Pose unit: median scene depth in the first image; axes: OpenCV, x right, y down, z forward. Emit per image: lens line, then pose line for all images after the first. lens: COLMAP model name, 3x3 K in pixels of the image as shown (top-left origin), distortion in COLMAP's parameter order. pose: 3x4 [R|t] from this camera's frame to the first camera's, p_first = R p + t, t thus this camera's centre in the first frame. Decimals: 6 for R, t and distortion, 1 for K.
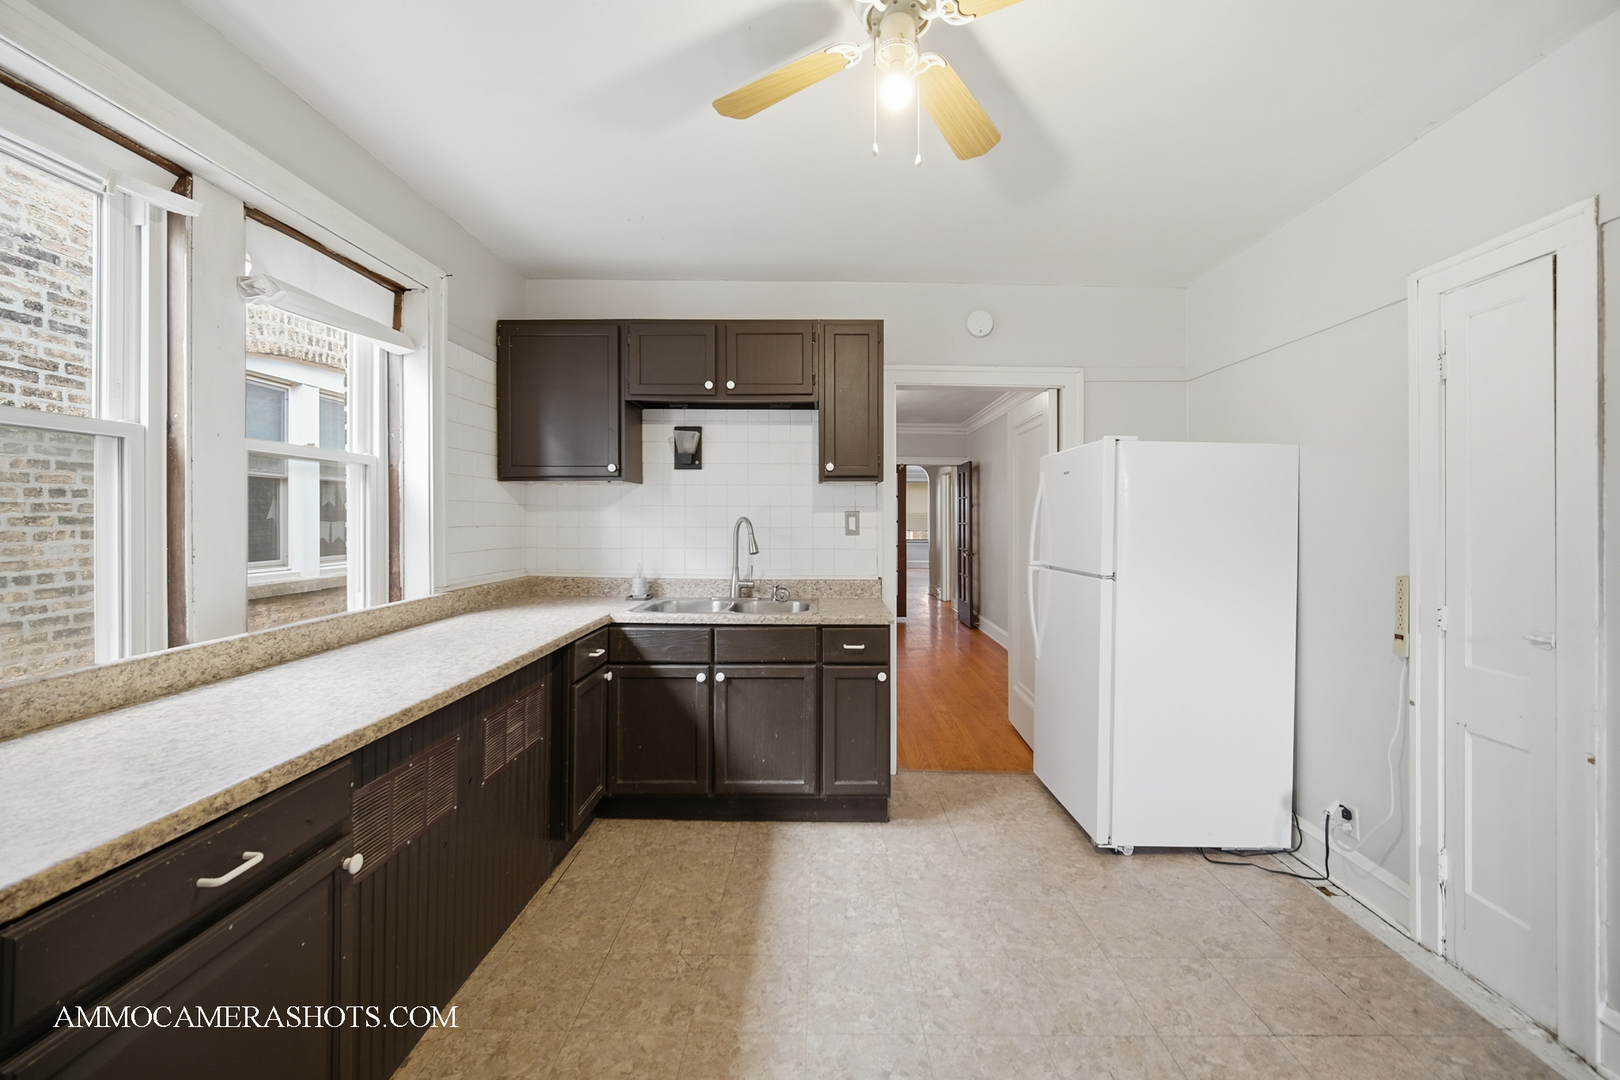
lens RADIAL K [[652.7, 0, 821.4], [0, 652.7, 523.5], [0, 0, 1]] dist [-0.000353, -0.000034]
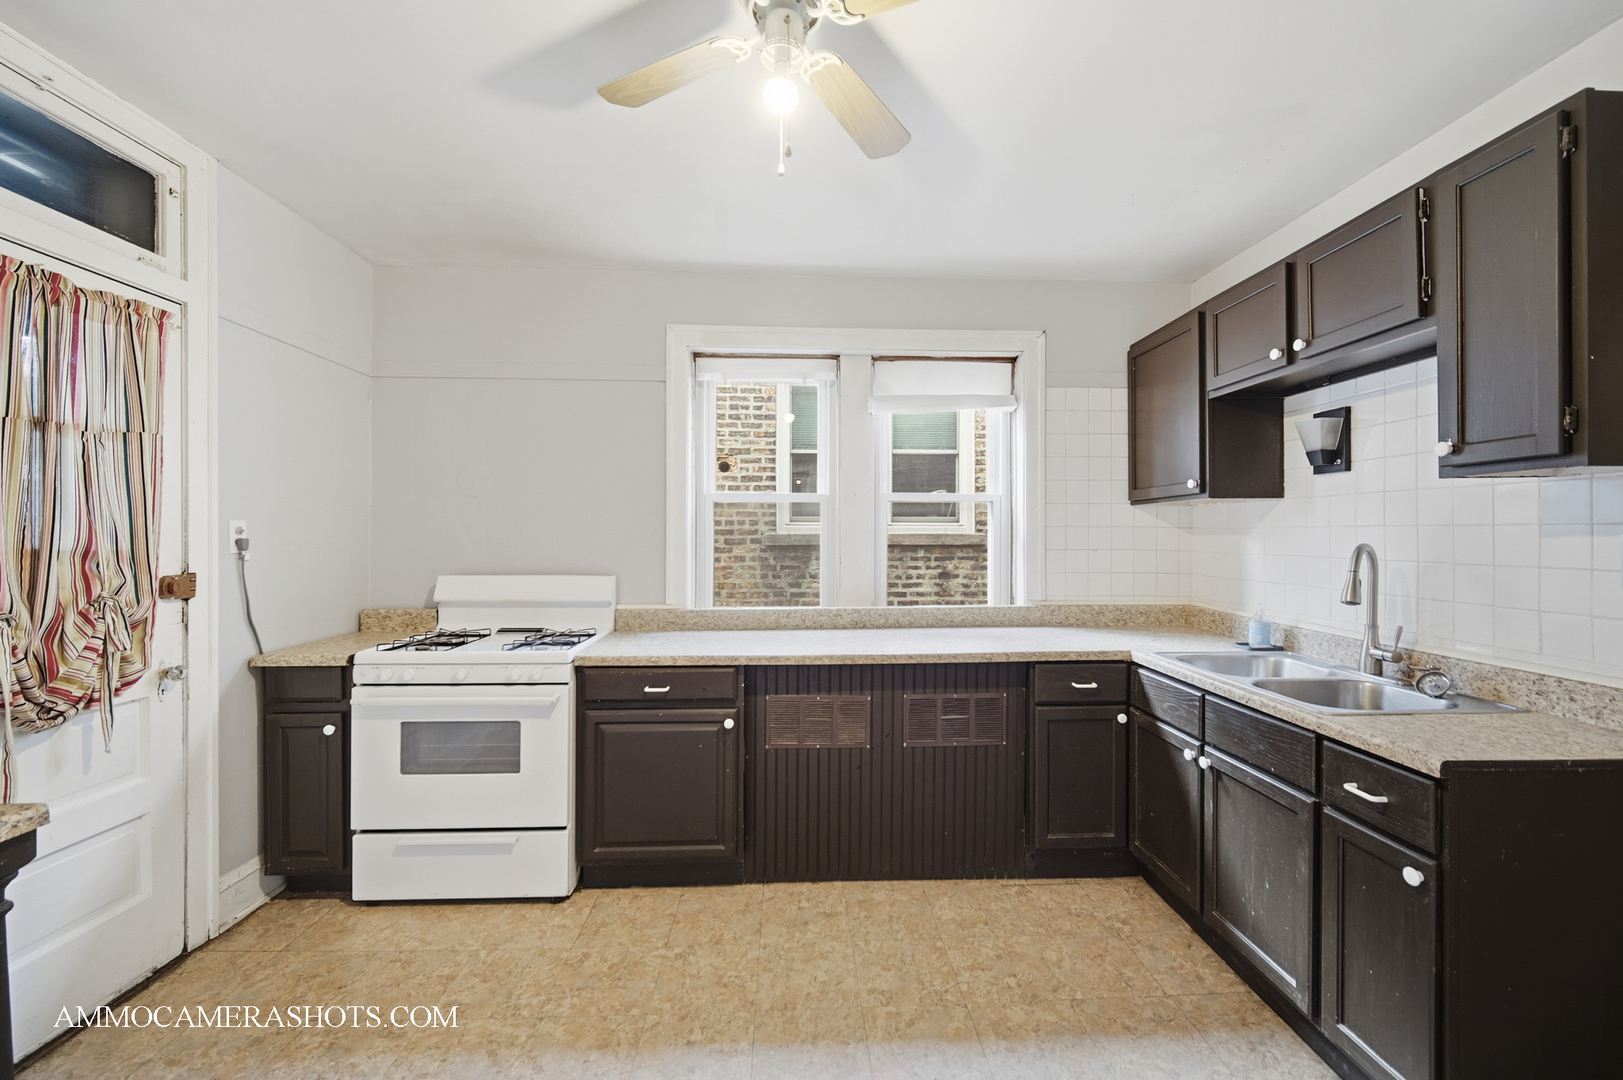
lens RADIAL K [[658.8, 0, 822.6], [0, 658.8, 538.5], [0, 0, 1]] dist [0.000354, -0.000285]
pose [[0.054246, 0.005698, -0.998511, 0.518549], [-0.008969, 0.999946, 0.005219, -0.015061], [0.998487, 0.008672, 0.054294, 0.491271]]
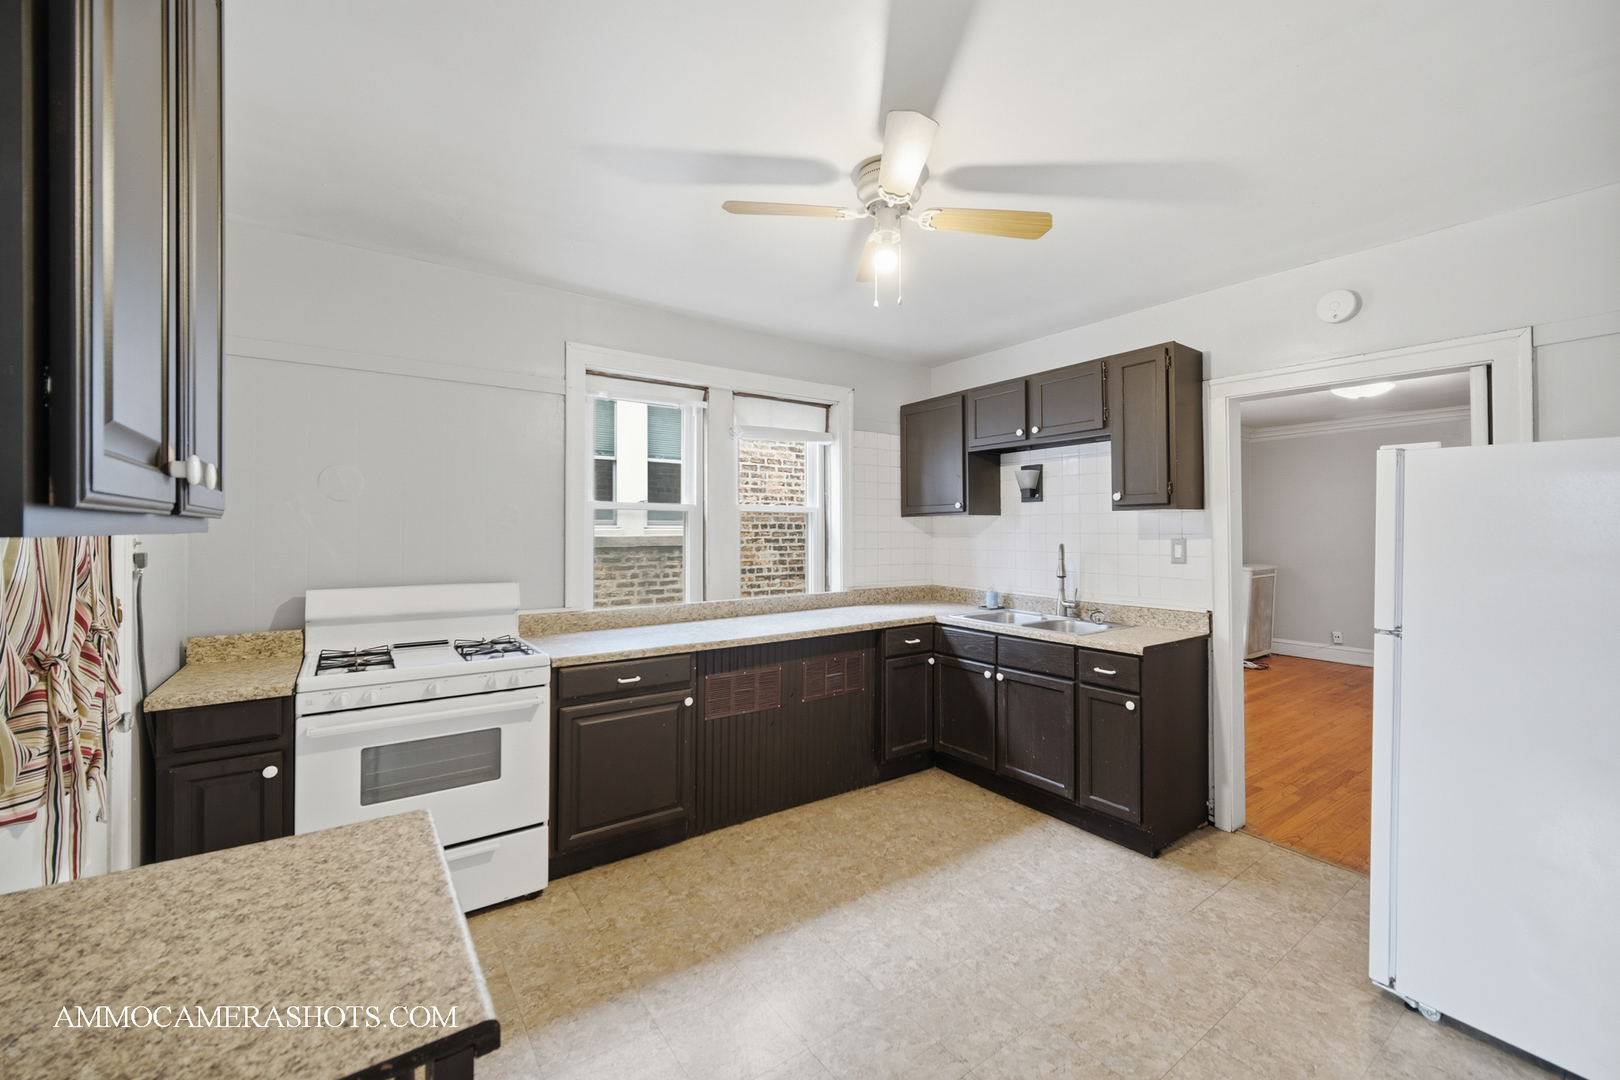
lens RADIAL K [[643.1, 0, 818.7], [0, 643.1, 529.9], [0, 0, 1]] dist [-0.002015, 0.000285]
pose [[0.584938, -0.005423, -0.811060, 0.573804], [-0.004081, 0.999945, -0.009629, -0.023211], [0.811068, 0.008942, 0.584884, 0.023184]]
